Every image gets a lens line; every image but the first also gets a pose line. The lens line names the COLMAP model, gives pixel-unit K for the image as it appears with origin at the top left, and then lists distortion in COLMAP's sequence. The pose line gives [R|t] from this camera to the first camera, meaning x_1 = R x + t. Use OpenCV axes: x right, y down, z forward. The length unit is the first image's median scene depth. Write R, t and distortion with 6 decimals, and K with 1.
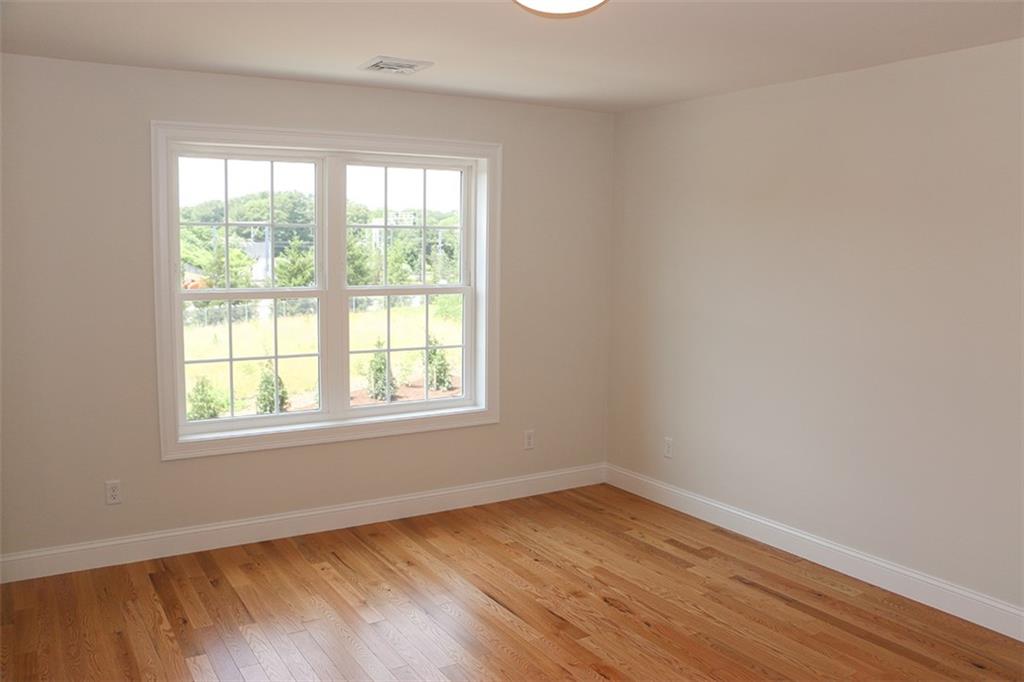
lens RADIAL K [[815.5, 0, 512.0], [0, 815.5, 341.0], [0, 0, 1]] dist [-0.054251, -0.002433]
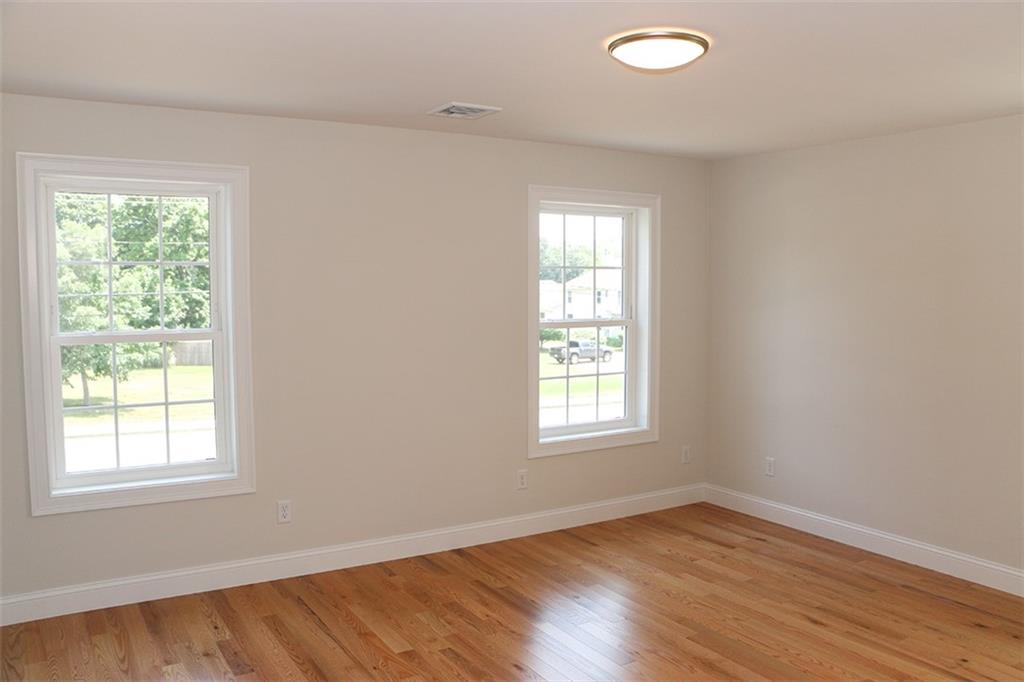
lens RADIAL K [[832.0, 0, 512.0], [0, 832.0, 341.0], [0, 0, 1]] dist [-0.188304, 0.163108]
pose [[0.999733, -0.008646, 0.021435, -0.235073], [0.009635, 0.998874, -0.046446, 0.013789], [-0.021009, 0.046640, 0.998691, -0.130438]]
